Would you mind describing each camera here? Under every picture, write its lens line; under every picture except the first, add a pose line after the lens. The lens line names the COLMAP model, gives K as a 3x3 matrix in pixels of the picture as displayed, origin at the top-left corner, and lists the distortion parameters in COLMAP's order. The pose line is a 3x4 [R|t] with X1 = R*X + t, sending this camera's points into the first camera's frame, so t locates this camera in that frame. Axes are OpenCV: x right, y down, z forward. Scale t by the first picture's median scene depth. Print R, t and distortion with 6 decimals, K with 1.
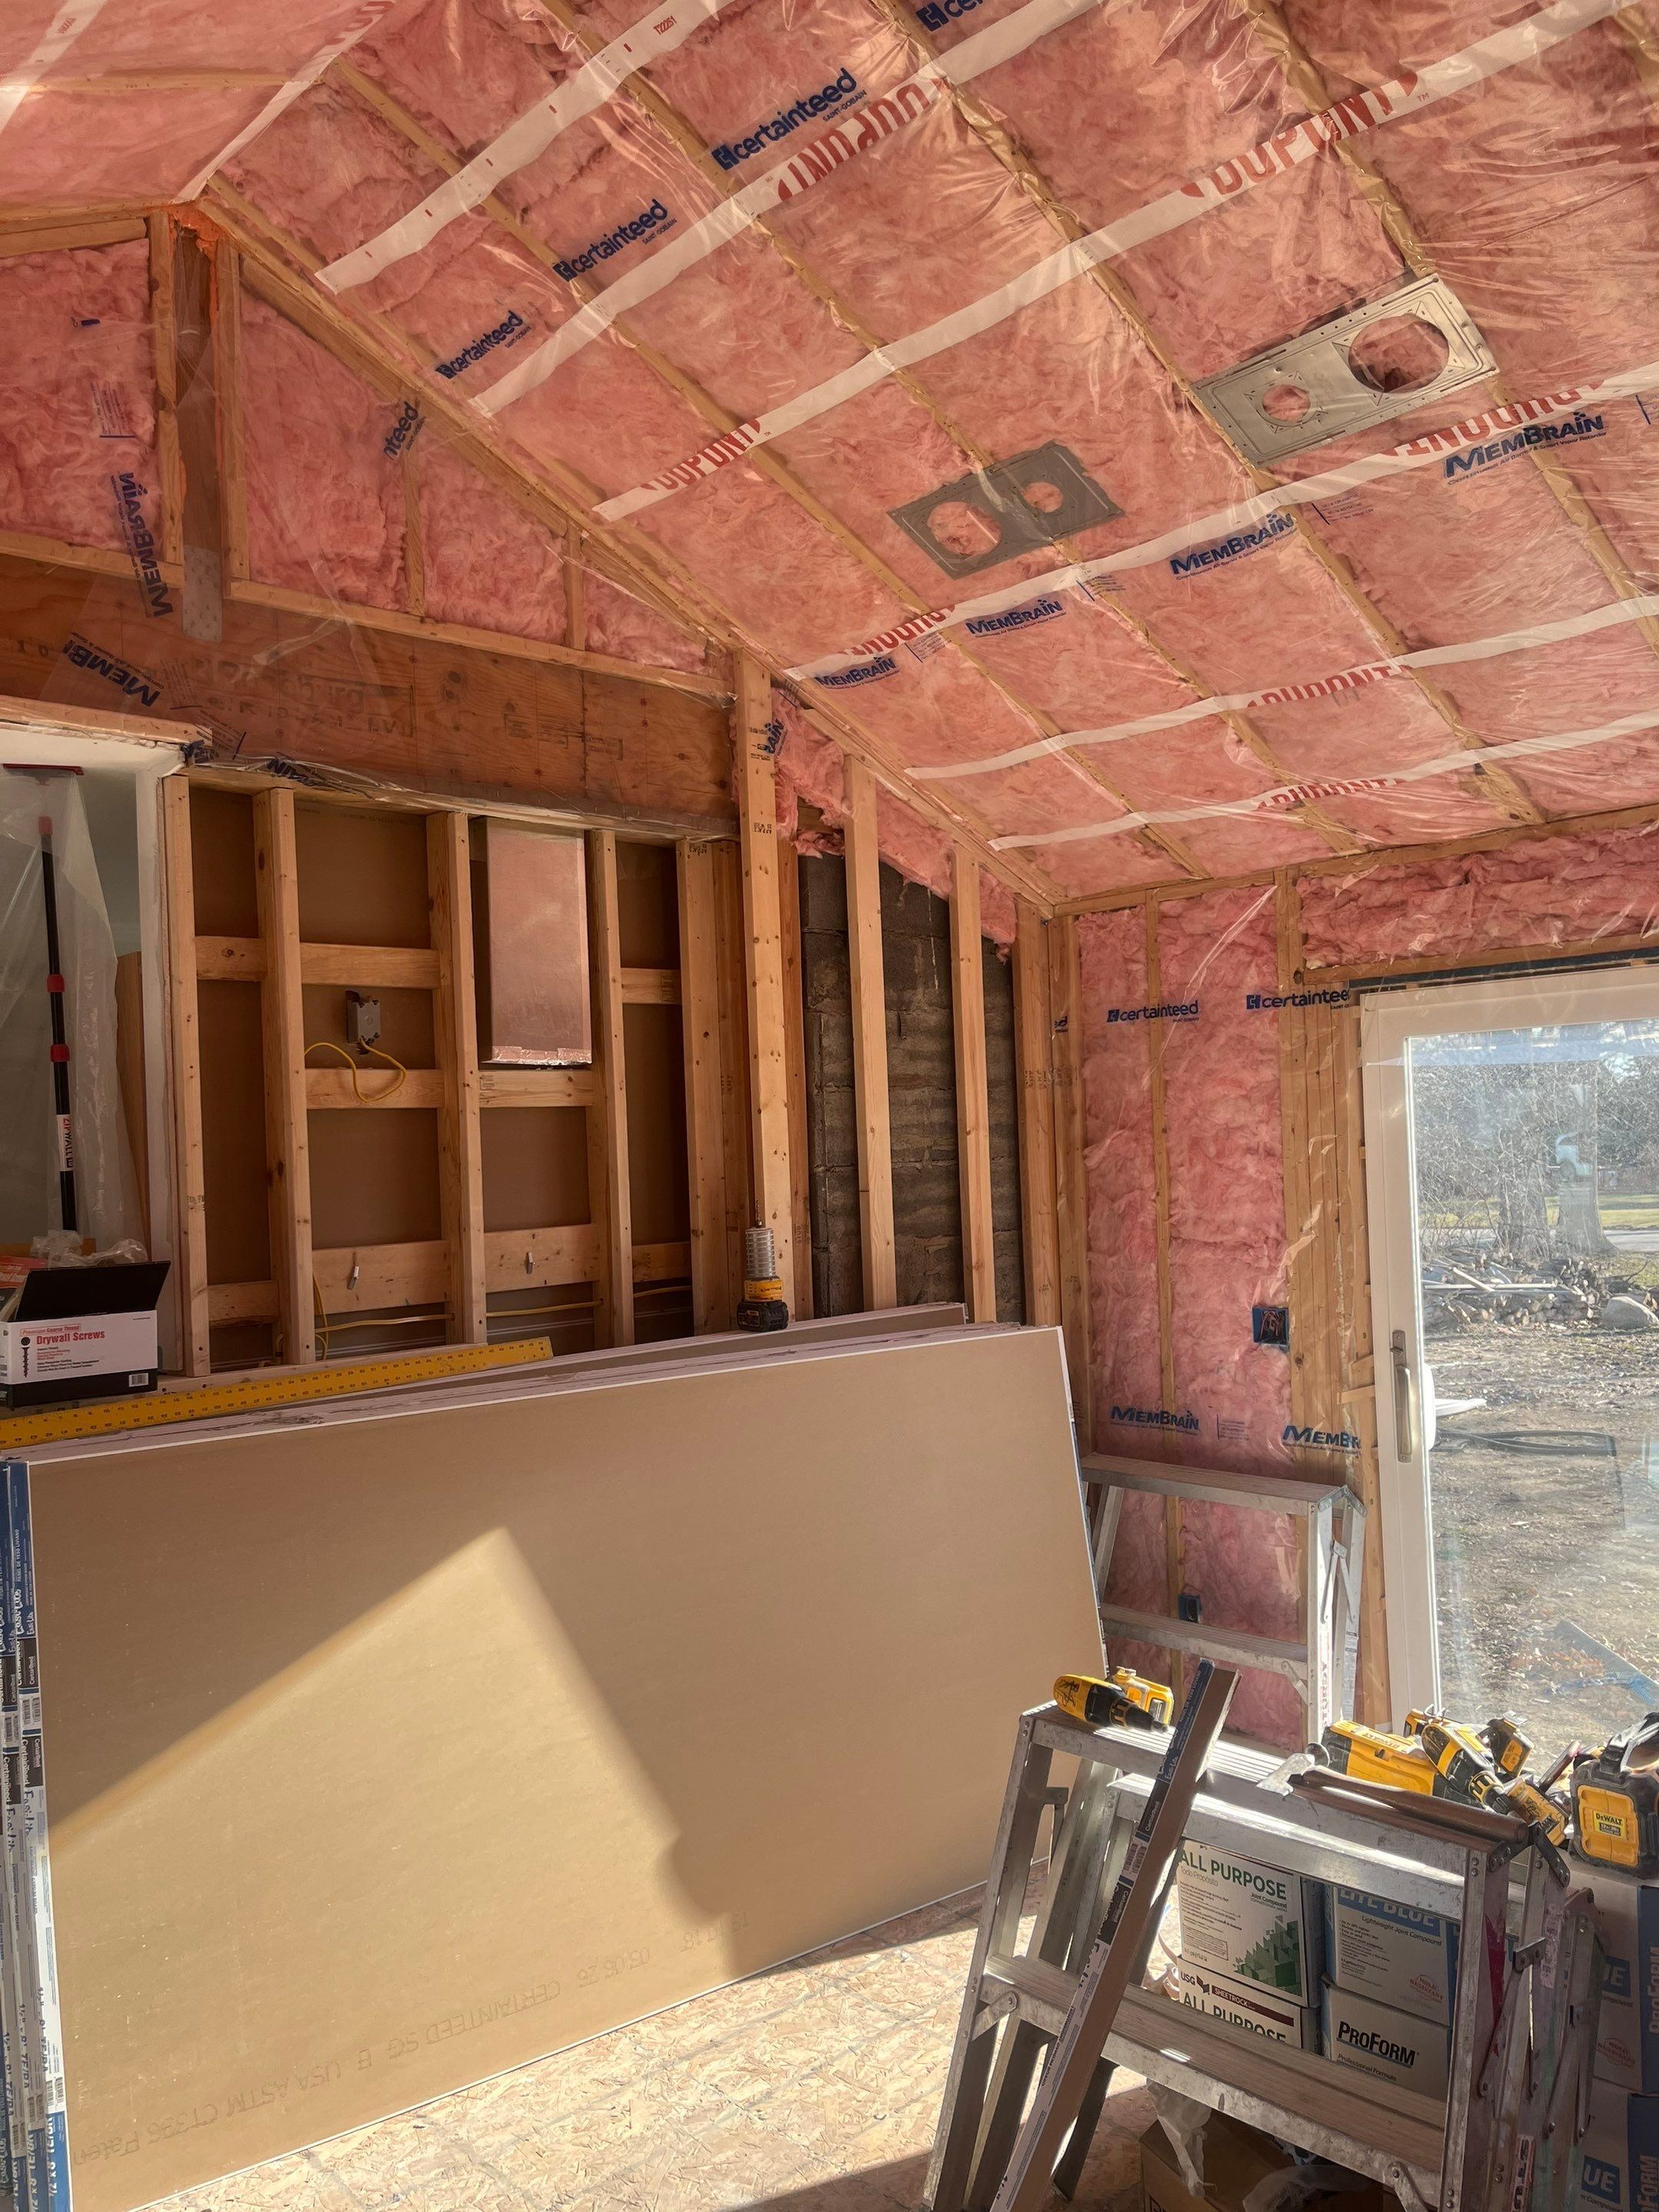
lens RADIAL K [[1637.5, 0, 798.6], [0, 1637.5, 1121.6], [0, 0, 1]] dist [0.072949, -0.098314]
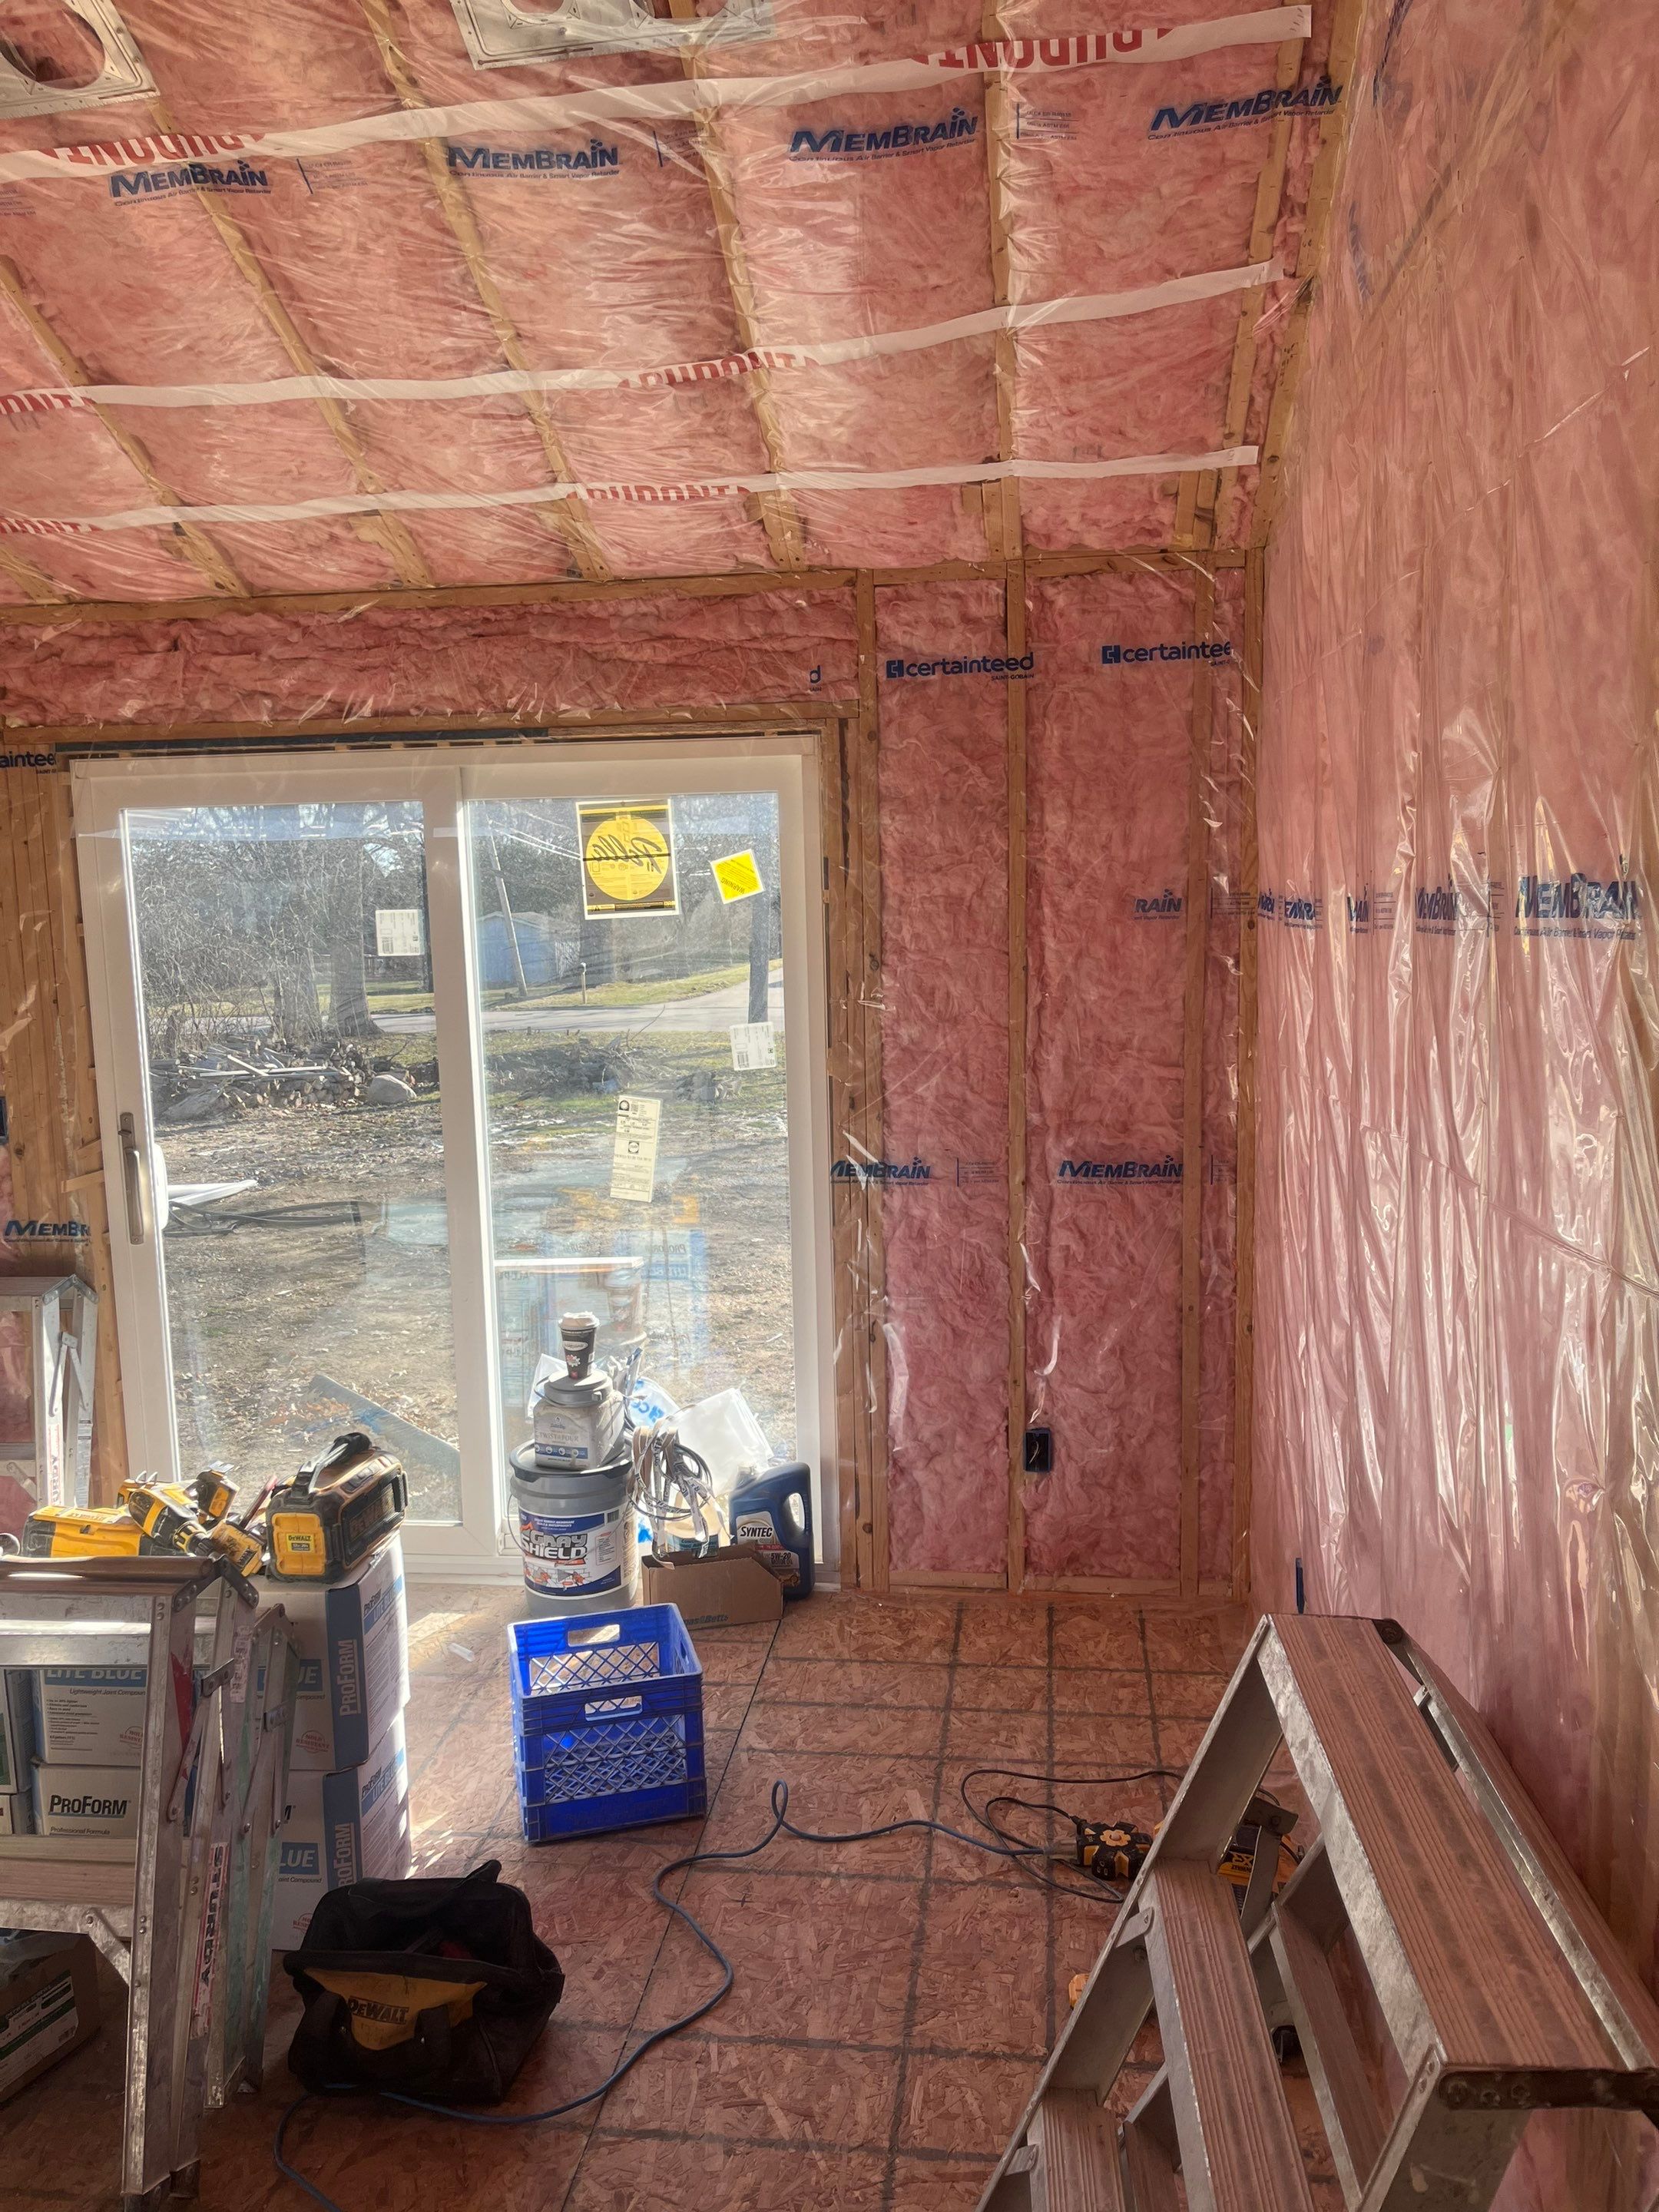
lens RADIAL K [[1637.5, 0, 862.2], [0, 1637.5, 1132.4], [0, 0, 1]] dist [0.072949, -0.098314]
pose [[0.767346, -0.068318, 0.637583, 0.079059], [-0.011049, 0.992752, 0.119673, 0.017493], [-0.641138, -0.098875, 0.761030, -0.030254]]
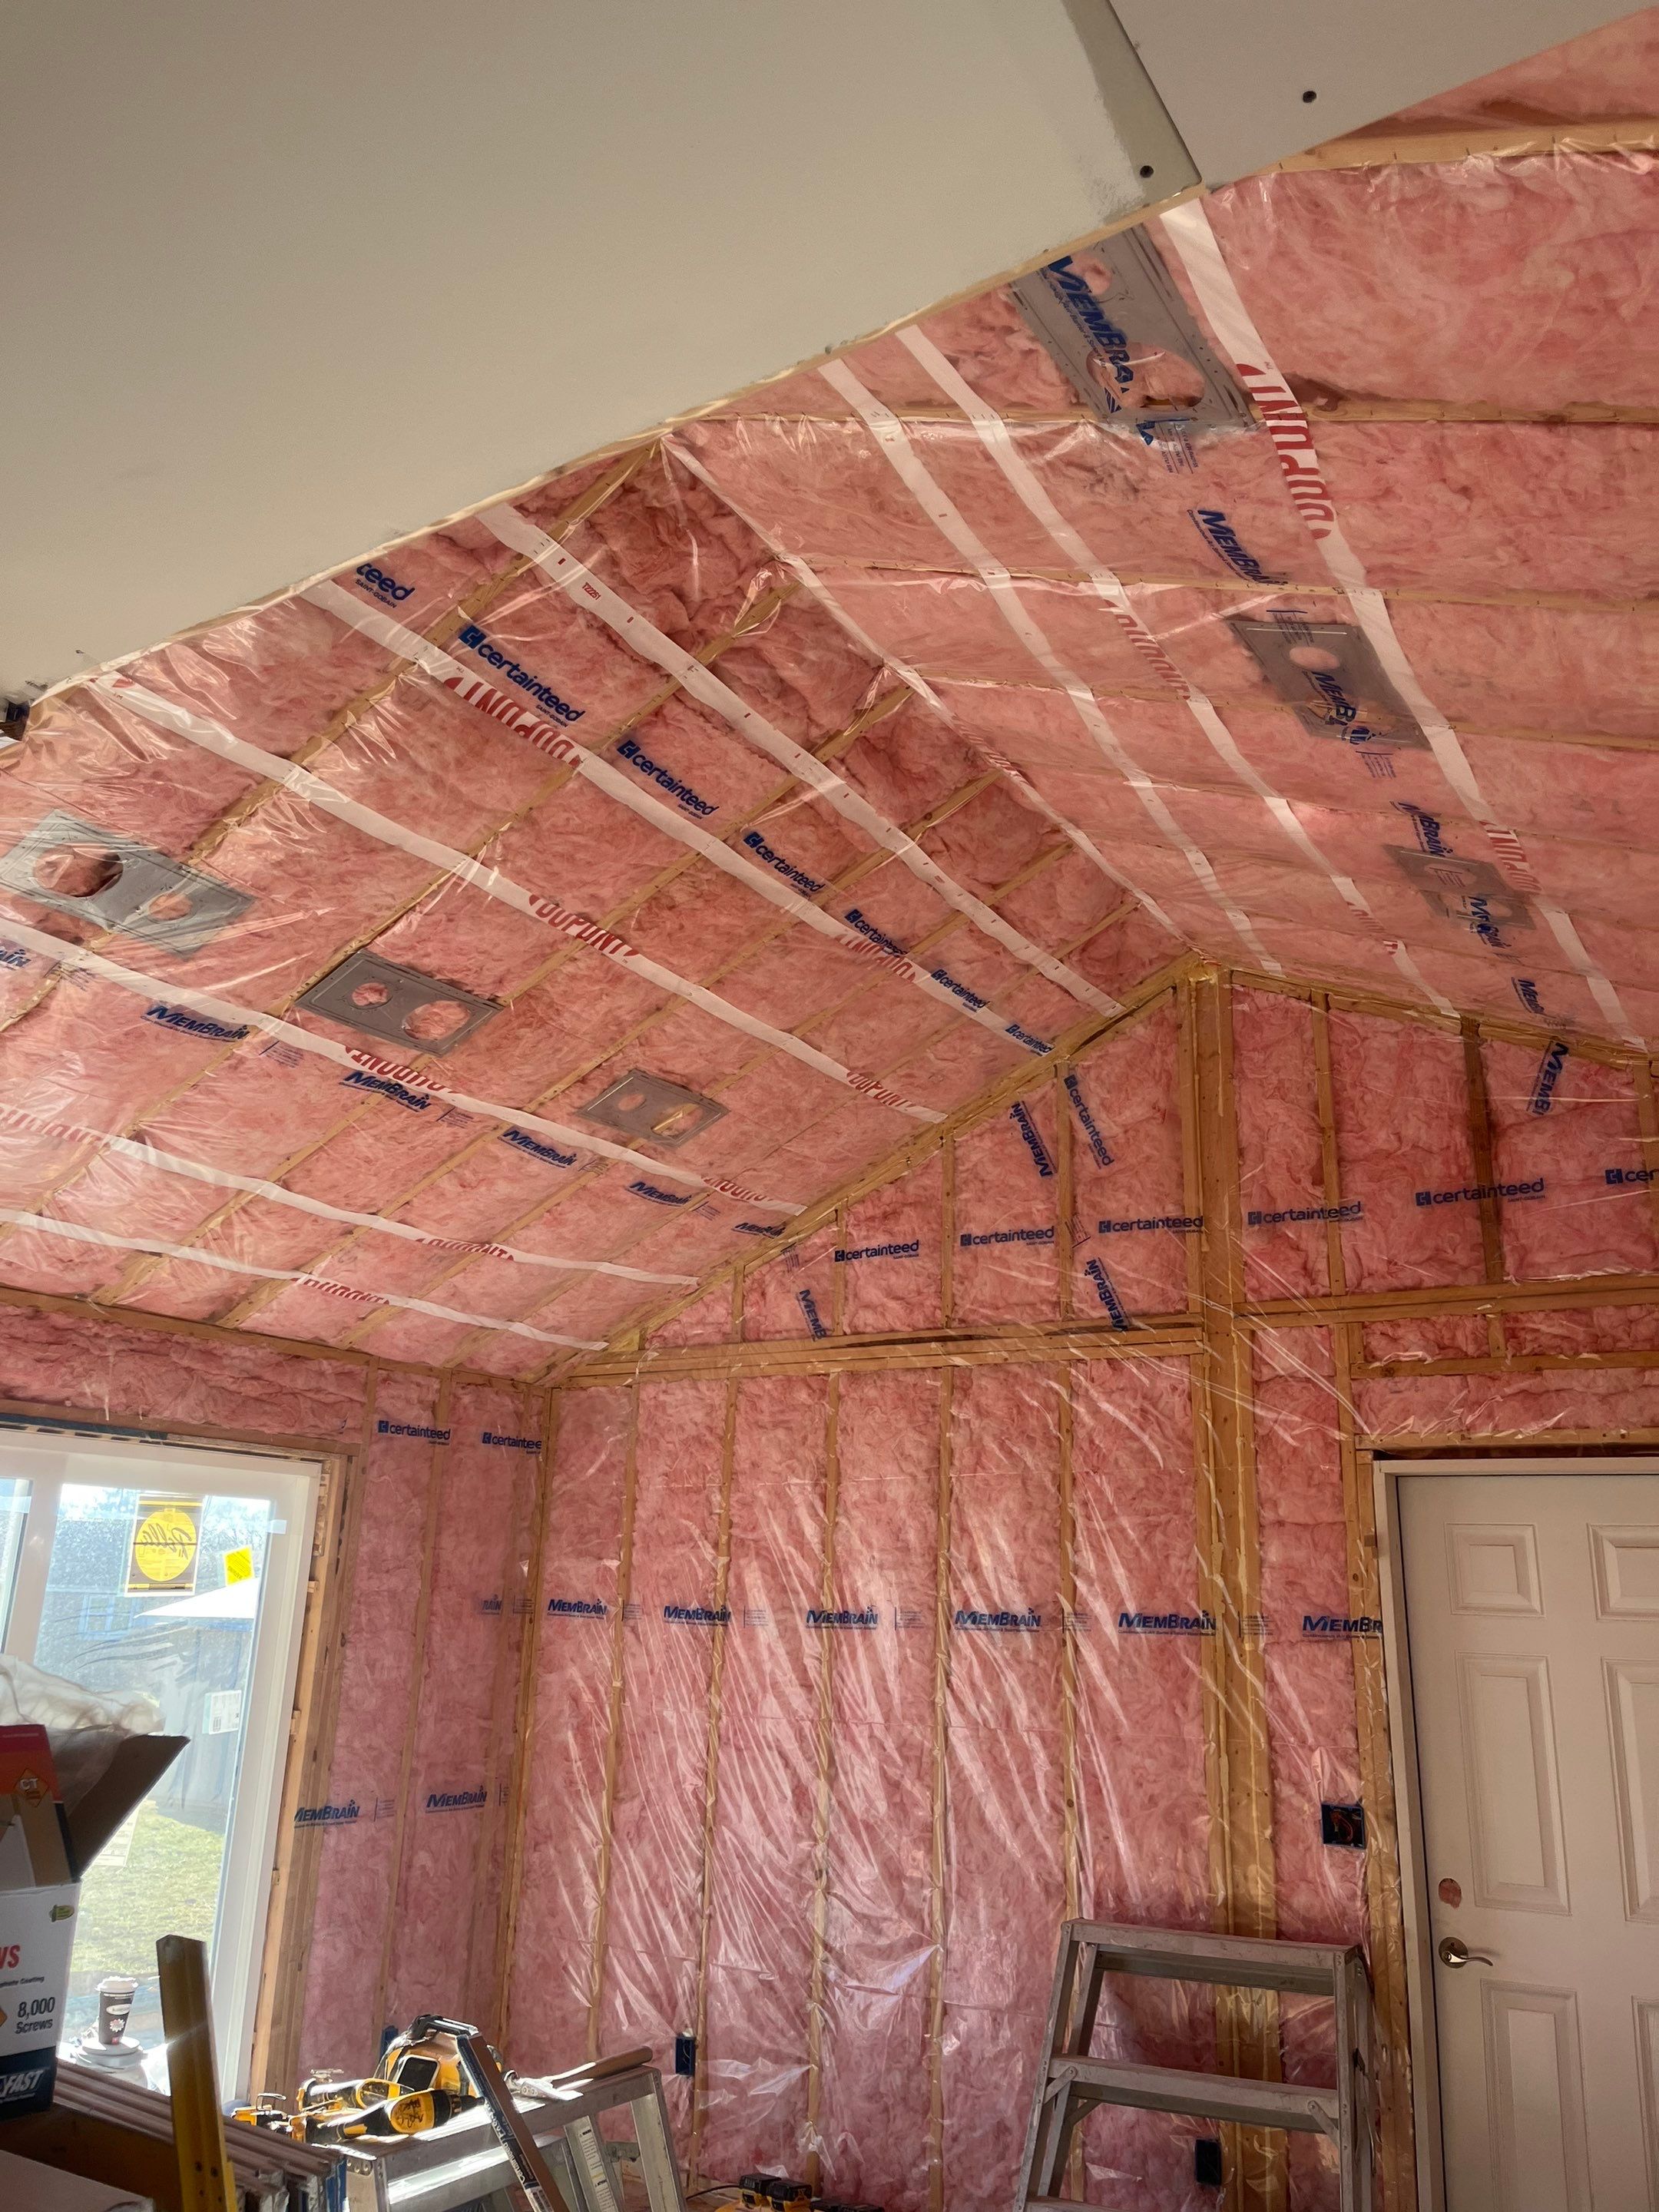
lens RADIAL K [[1637.5, 0, 837.4], [0, 1637.5, 1110.9], [0, 0, 1]] dist [0.072949, -0.098314]
pose [[-0.260264, 0.322357, 0.910136, -0.916603], [-0.015547, 0.941100, -0.337770, 0.090920], [-0.965412, -0.102059, -0.239923, 0.883773]]
